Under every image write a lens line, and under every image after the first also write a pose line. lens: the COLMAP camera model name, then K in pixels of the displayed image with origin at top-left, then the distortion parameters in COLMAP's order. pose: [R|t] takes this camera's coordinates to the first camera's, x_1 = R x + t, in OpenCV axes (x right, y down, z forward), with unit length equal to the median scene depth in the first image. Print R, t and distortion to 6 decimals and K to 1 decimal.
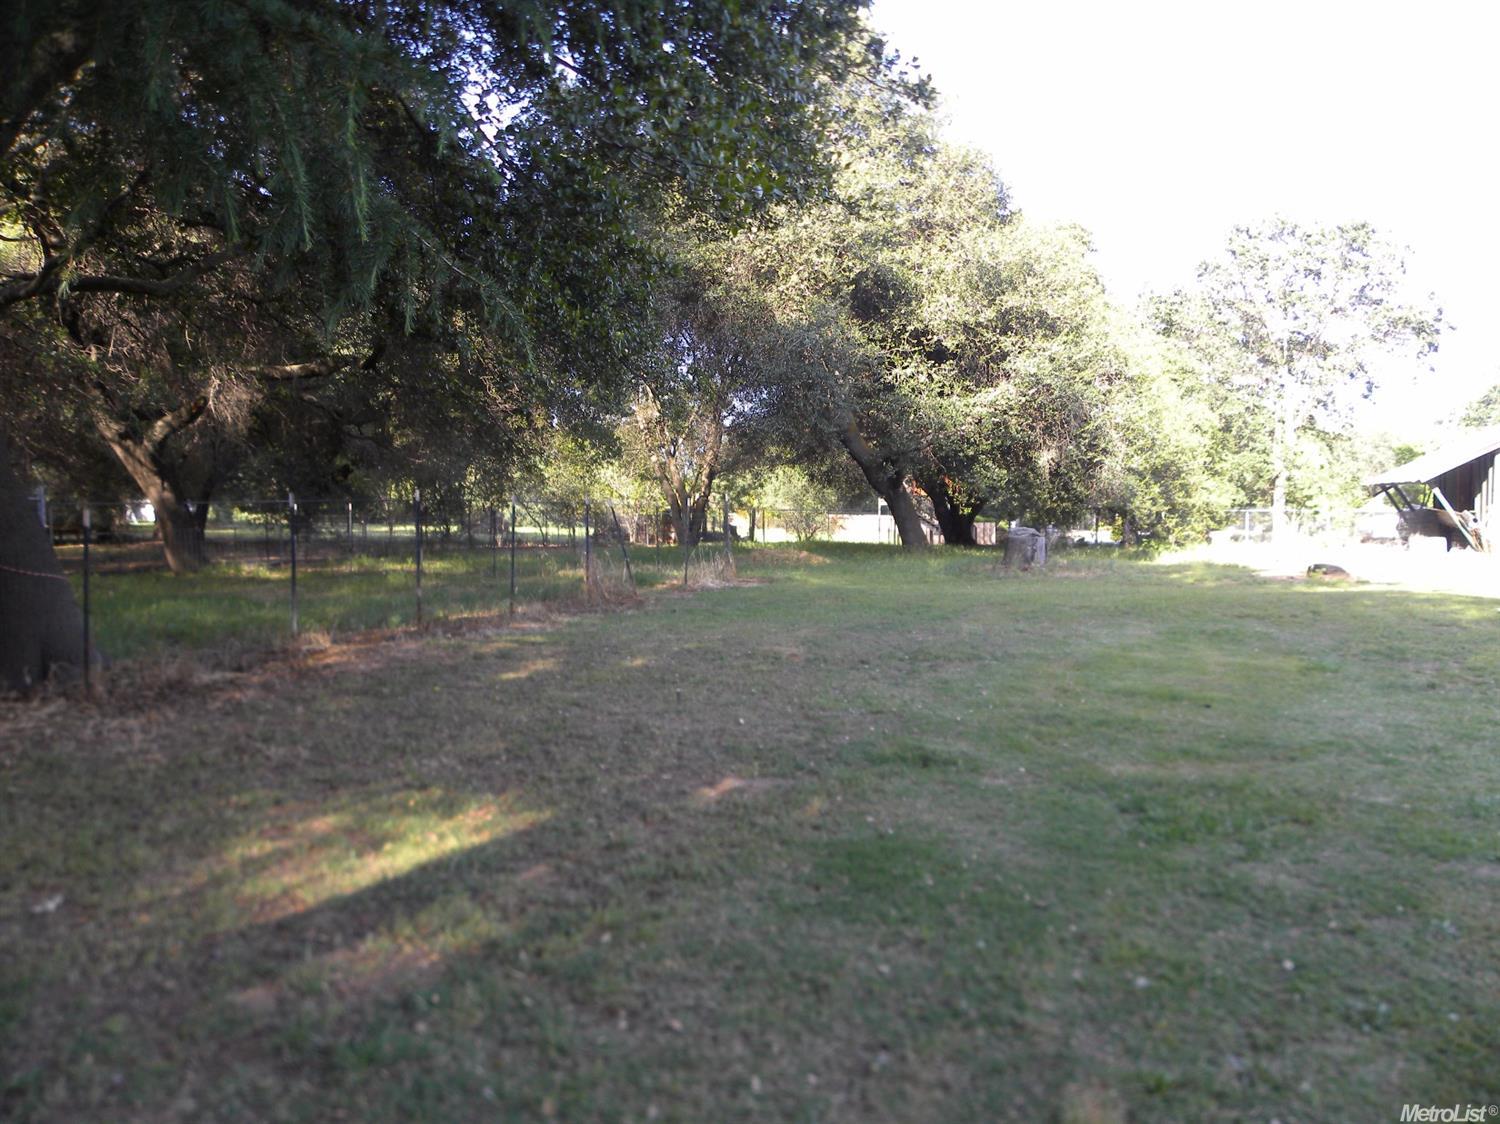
lens RADIAL K [[1122.2, 0, 750.0], [0, 1122.2, 562.0], [0, 0, 1]] dist [-0.174980, 0.136940]
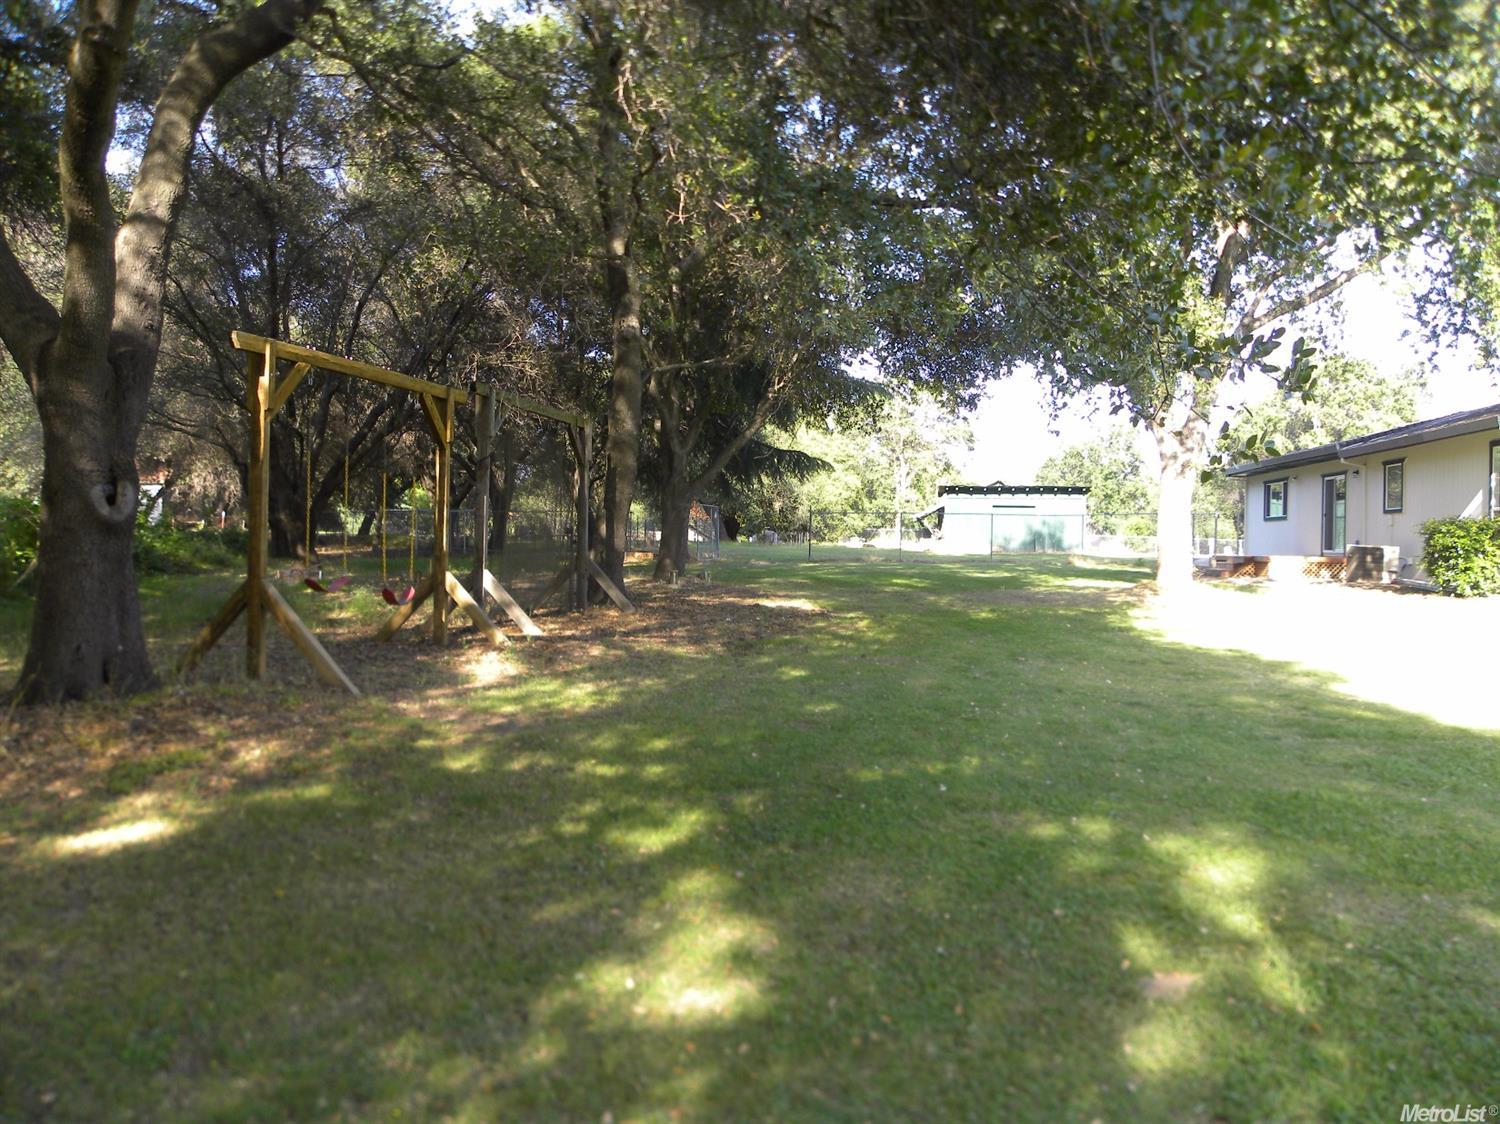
lens RADIAL K [[1122.2, 0, 750.0], [0, 1122.2, 562.0], [0, 0, 1]] dist [-0.174980, 0.136940]
pose [[0.970360, 0.010796, 0.241423, -0.392142], [-0.006085, 0.999776, -0.020249, 0.084075], [-0.241588, 0.018179, 0.970209, -1.399981]]
